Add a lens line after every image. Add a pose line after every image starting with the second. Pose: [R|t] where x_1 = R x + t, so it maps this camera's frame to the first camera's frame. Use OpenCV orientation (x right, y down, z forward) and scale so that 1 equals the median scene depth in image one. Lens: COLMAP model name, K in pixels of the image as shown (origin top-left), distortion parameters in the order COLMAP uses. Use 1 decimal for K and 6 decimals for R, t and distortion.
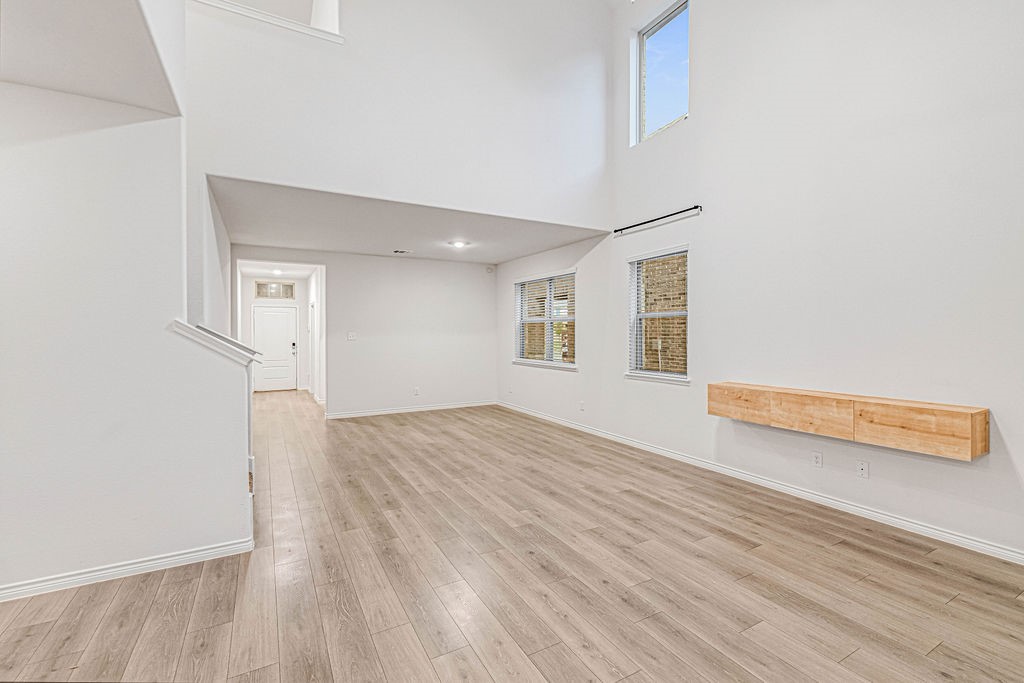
lens RADIAL K [[441.7, 0, 508.7], [0, 441.7, 337.1], [0, 0, 1]] dist [0.001637, -0.000091]
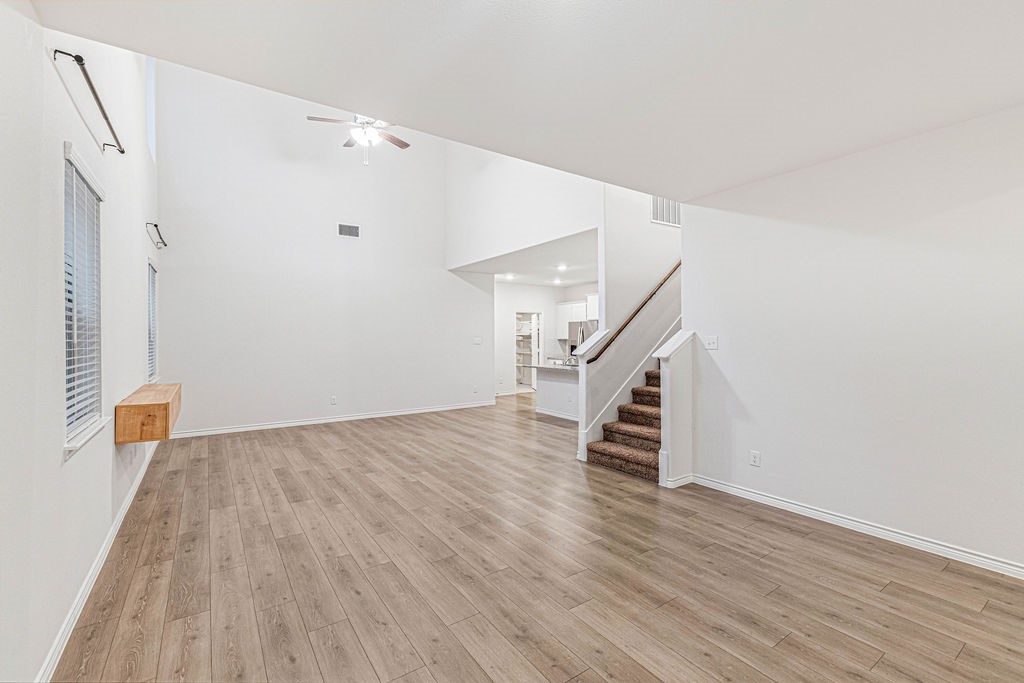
lens RADIAL K [[441.7, 0, 512.9], [0, 441.7, 335.8], [0, 0, 1]] dist [0.001637, -0.000091]
pose [[-0.994600, 0.005329, -0.103648, -0.105388], [0.004919, 0.999979, 0.004211, -0.018744], [0.103669, 0.003678, -0.994605, 2.035511]]
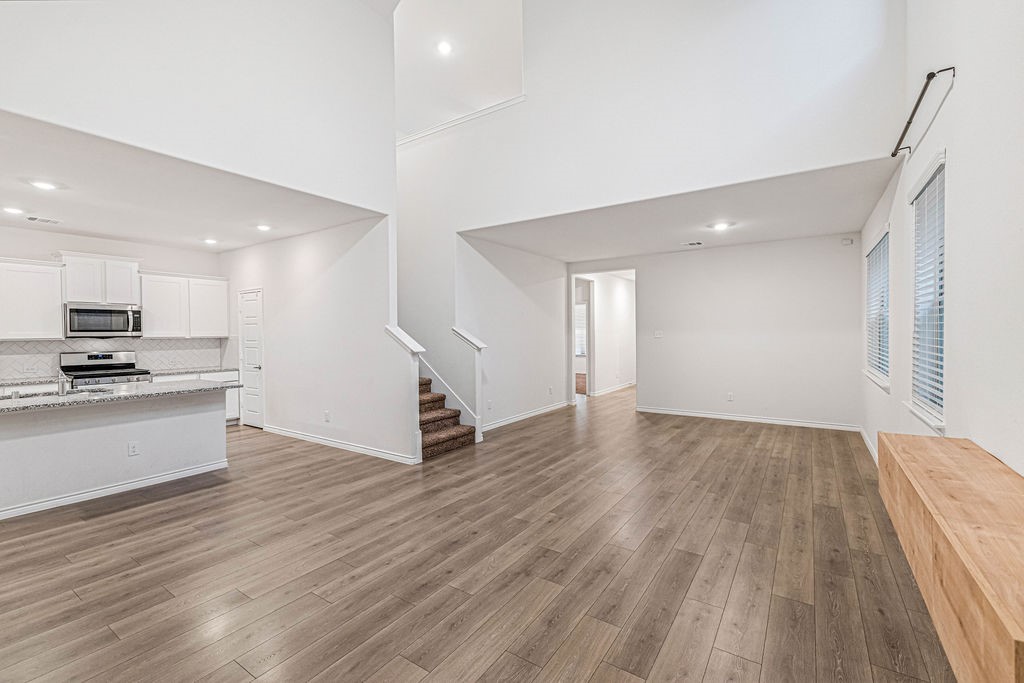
lens RADIAL K [[441.7, 0, 504.4], [0, 441.7, 336.5], [0, 0, 1]] dist [0.001637, -0.000091]
pose [[0.450070, 0.004921, -0.892980, 0.771830], [-0.001557, 0.999988, 0.004726, -0.004388], [0.892992, -0.000736, 0.450072, 0.414336]]
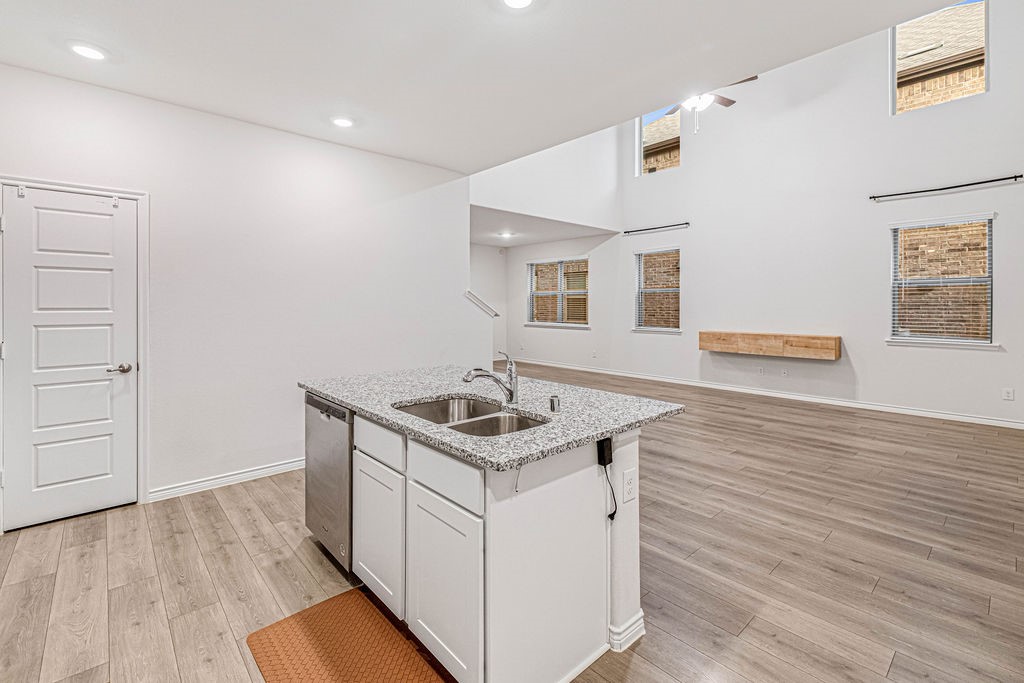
lens RADIAL K [[441.7, 0, 511.7], [0, 441.7, 311.6], [0, 0, 1]] dist [0.001637, -0.000091]
pose [[0.975408, 0.001072, 0.220404, -0.664787], [-0.002023, 0.999990, 0.004088, 0.026354], [-0.220398, -0.004434, 0.975400, -0.519009]]
